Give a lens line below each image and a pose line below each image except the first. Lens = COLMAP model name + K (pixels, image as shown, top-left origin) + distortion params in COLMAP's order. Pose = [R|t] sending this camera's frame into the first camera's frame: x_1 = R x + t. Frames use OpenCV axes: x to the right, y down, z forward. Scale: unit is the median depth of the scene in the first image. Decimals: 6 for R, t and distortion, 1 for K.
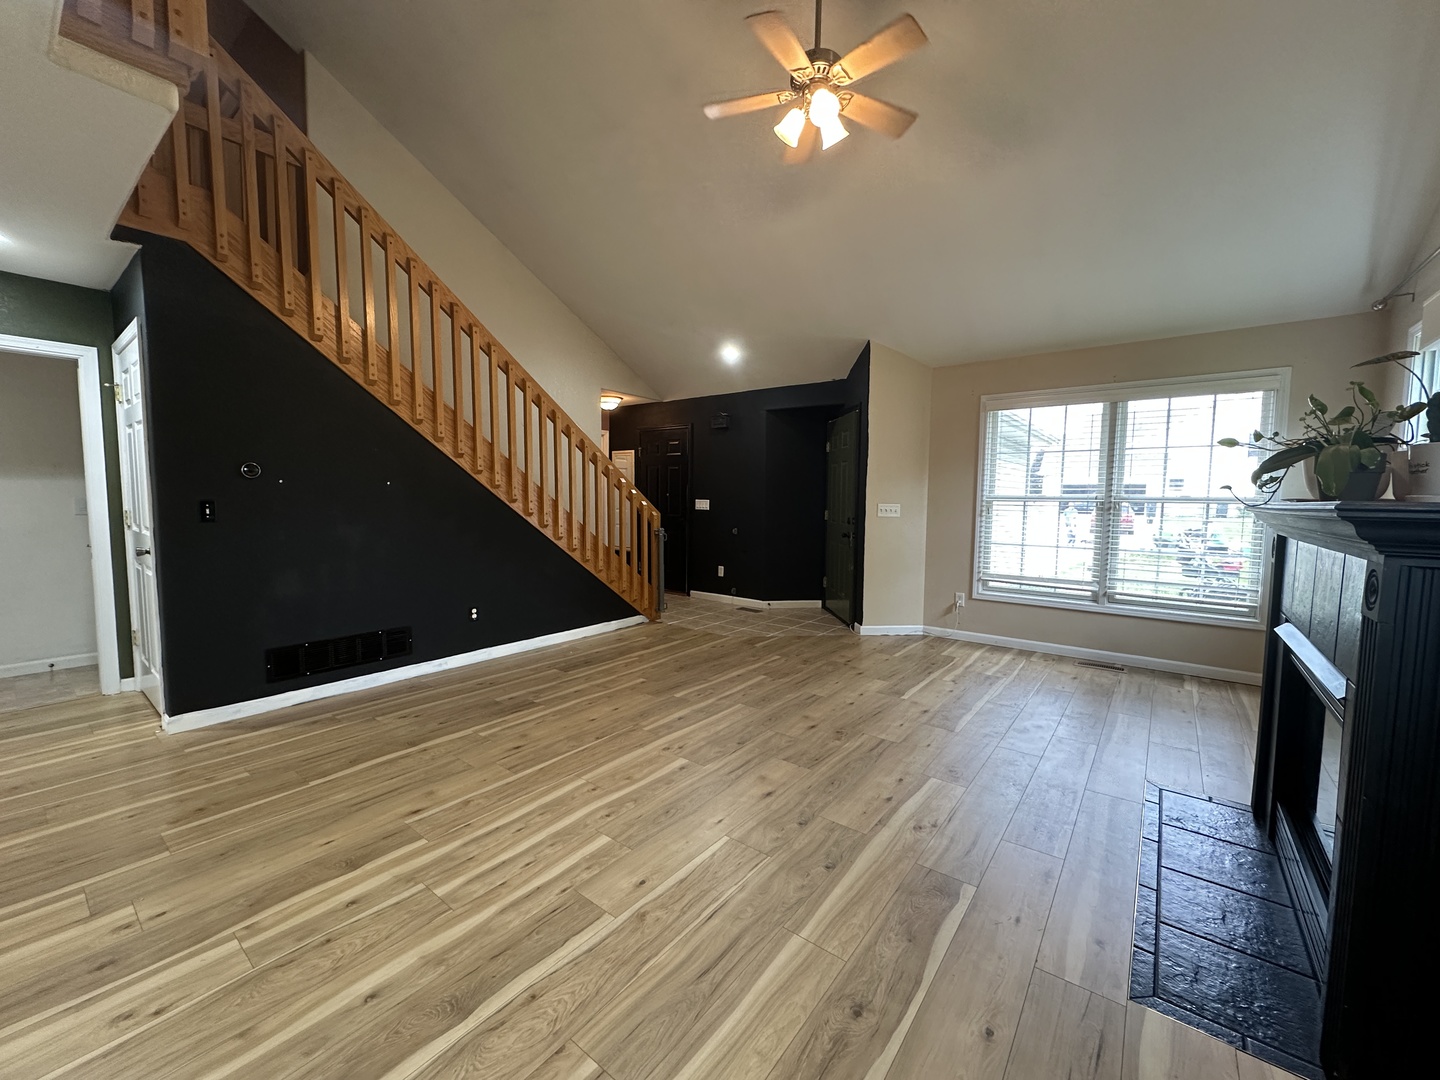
lens RADIAL K [[572.4, 0, 717.1], [0, 572.4, 539.0], [0, 0, 1]] dist [-0.004200, 0.000533]
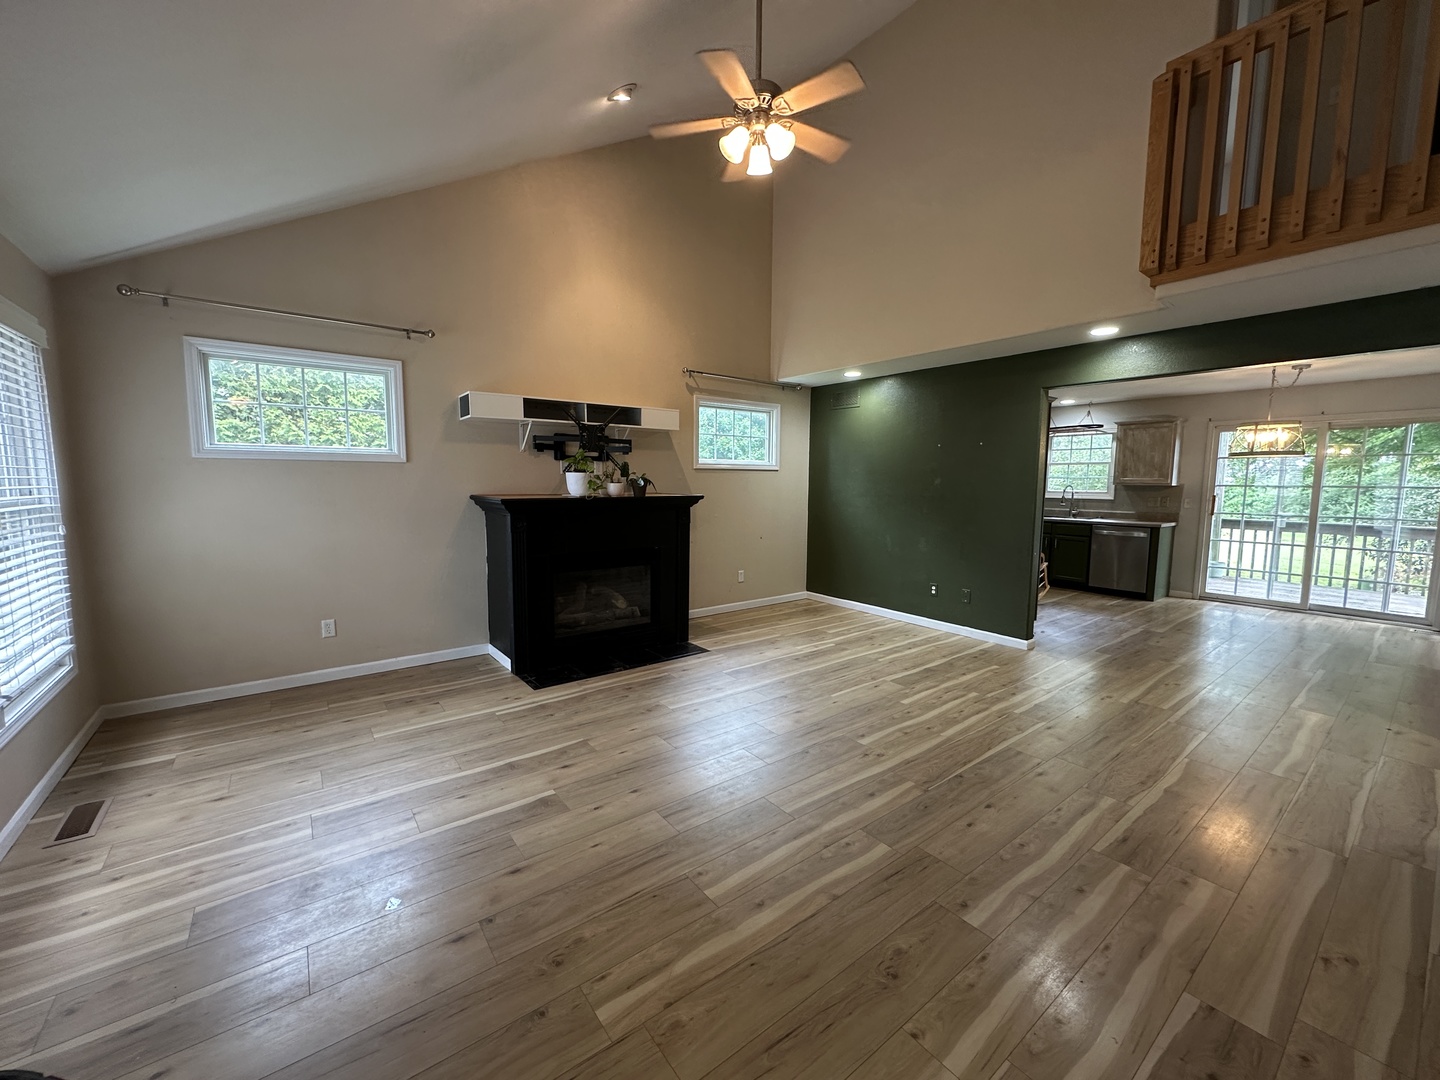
lens RADIAL K [[572.4, 0, 716.5], [0, 572.4, 539.2], [0, 0, 1]] dist [-0.004200, 0.000533]
pose [[-0.966893, -0.043682, 0.251414, -0.041912], [0.002261, 0.983735, 0.179613, -0.185845], [-0.255170, 0.174235, -0.951068, 1.849558]]
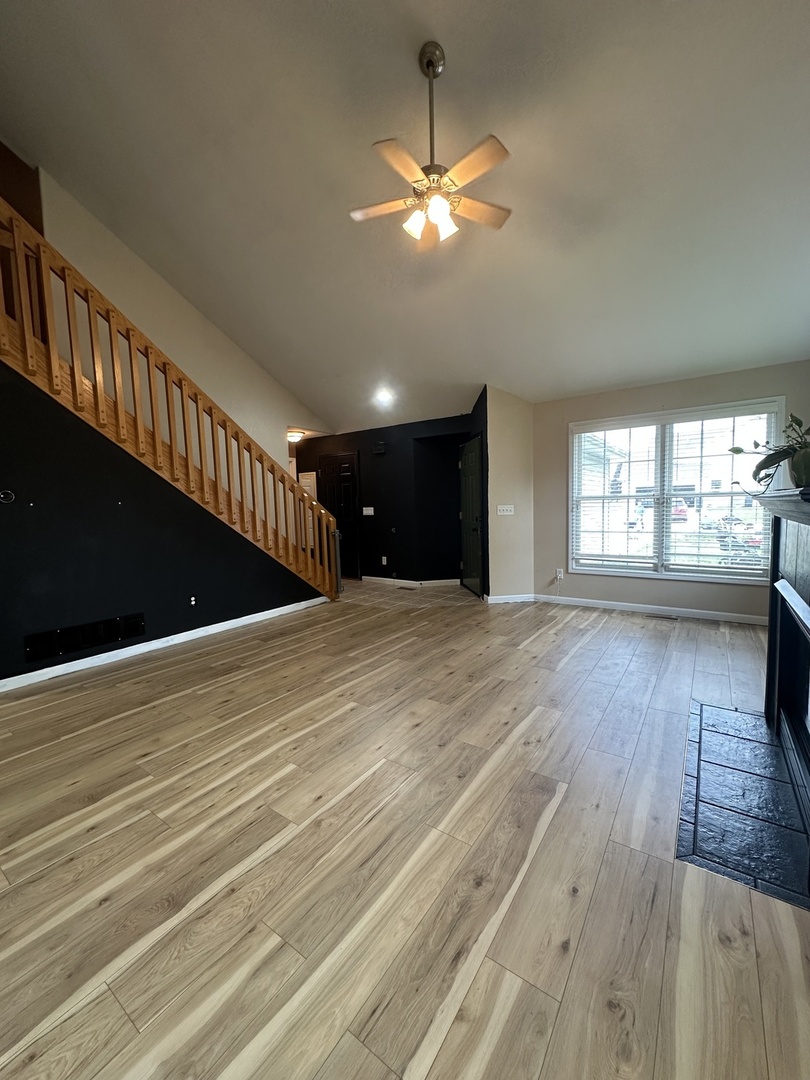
lens RADIAL K [[429.3, 0, 406.0], [0, 429.3, 538.0], [0, 0, 1]] dist [-0.004200, 0.000533]
pose [[0.998099, -0.040449, 0.046501, 0.028223], [0.040332, 0.999180, 0.003444, 0.004507], [-0.046602, -0.001562, 0.998912, 0.002470]]
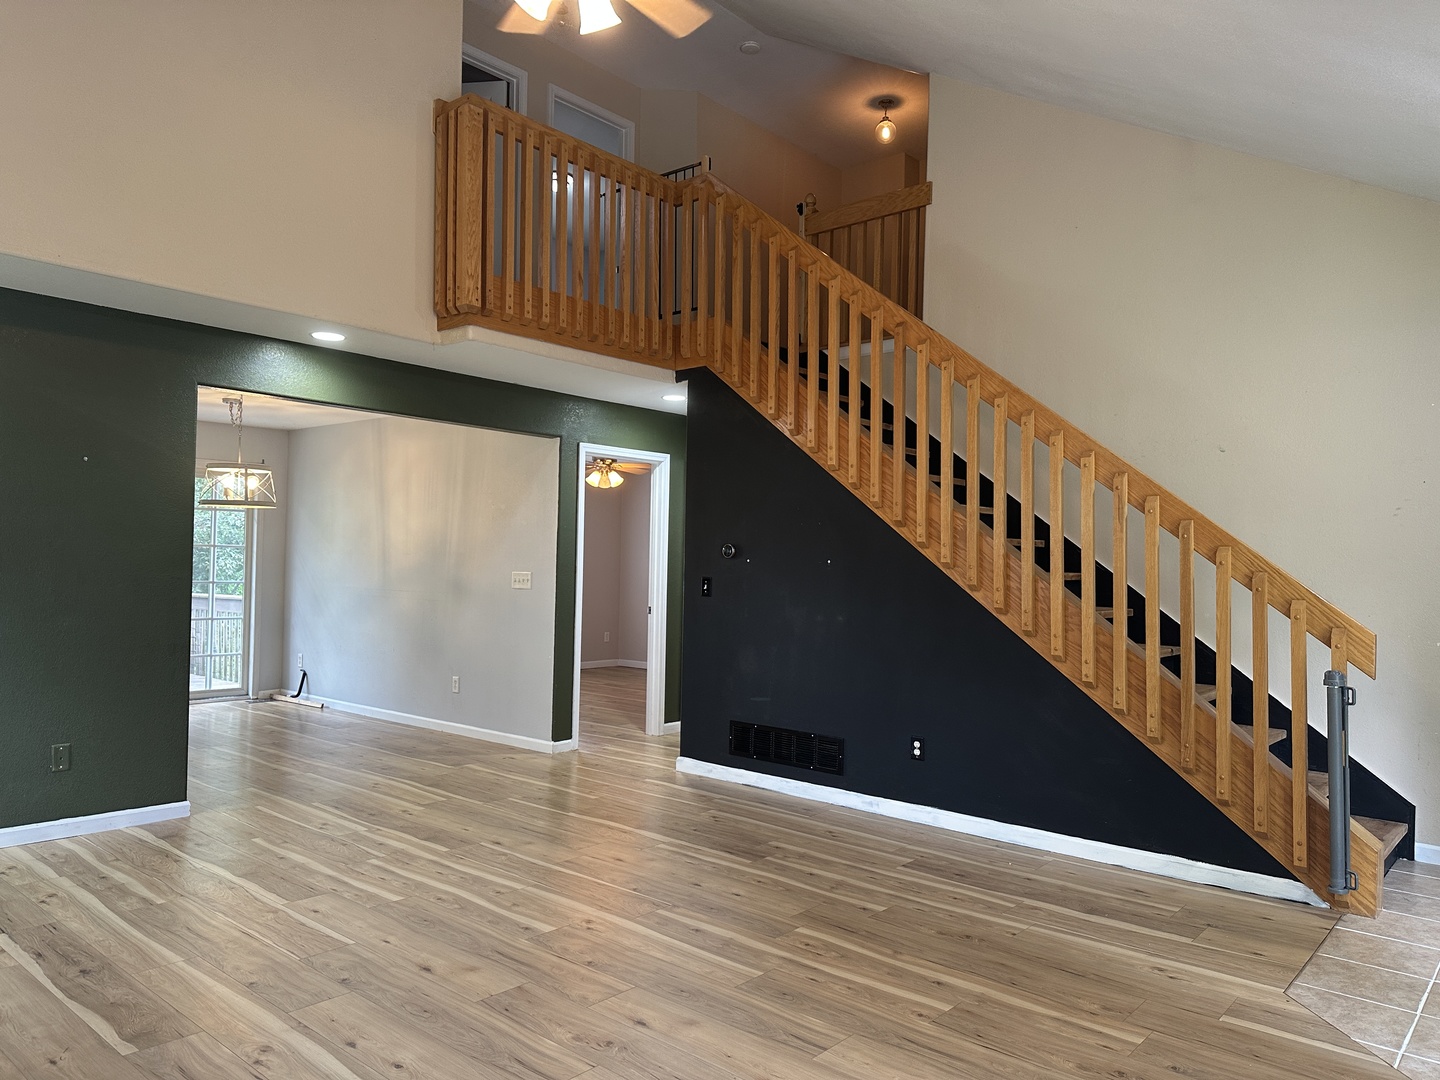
lens RADIAL K [[1002.5, 0, 718.9], [0, 1002.5, 545.7], [0, 0, 1]] dist [0.057637, -0.065675]
pose [[-0.051764, -0.029694, -0.998218, 1.111966], [-0.096064, 0.995071, -0.024619, -0.084390], [0.994028, 0.094618, -0.054362, 1.108069]]
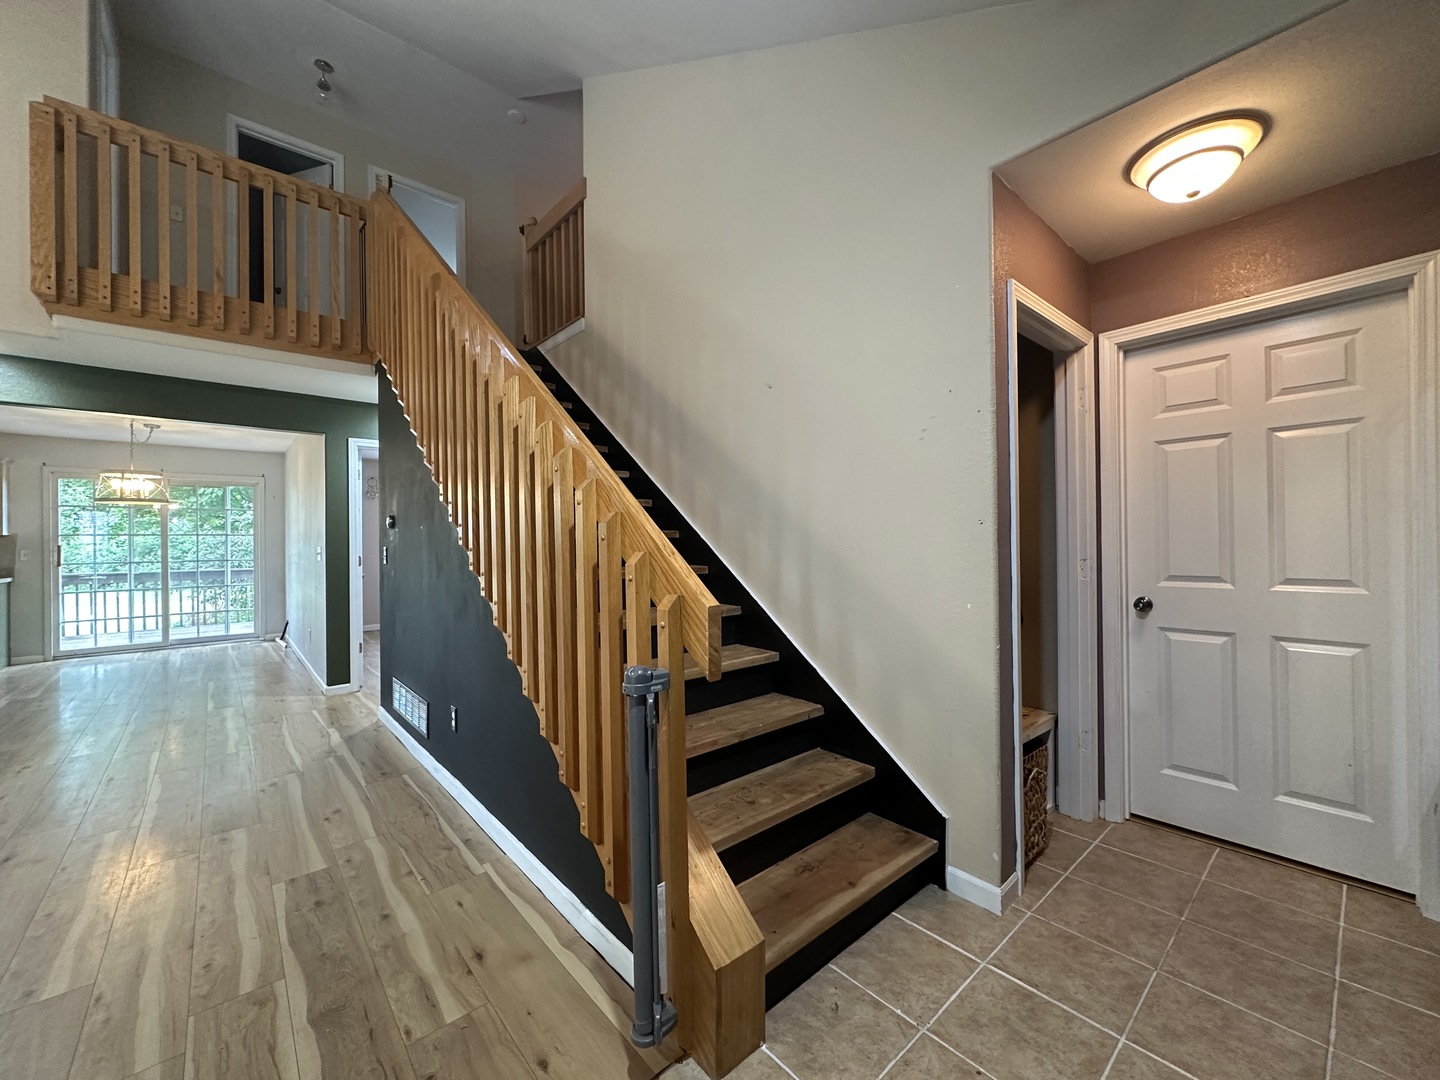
lens RADIAL K [[572.4, 0, 715.8], [0, 572.4, 538.4], [0, 0, 1]] dist [-0.004200, 0.000533]
pose [[-0.189609, -0.014381, -0.981754, 0.227908], [-0.066836, 0.997762, -0.001707, -0.131930], [0.979582, 0.065293, -0.190146, 1.936604]]
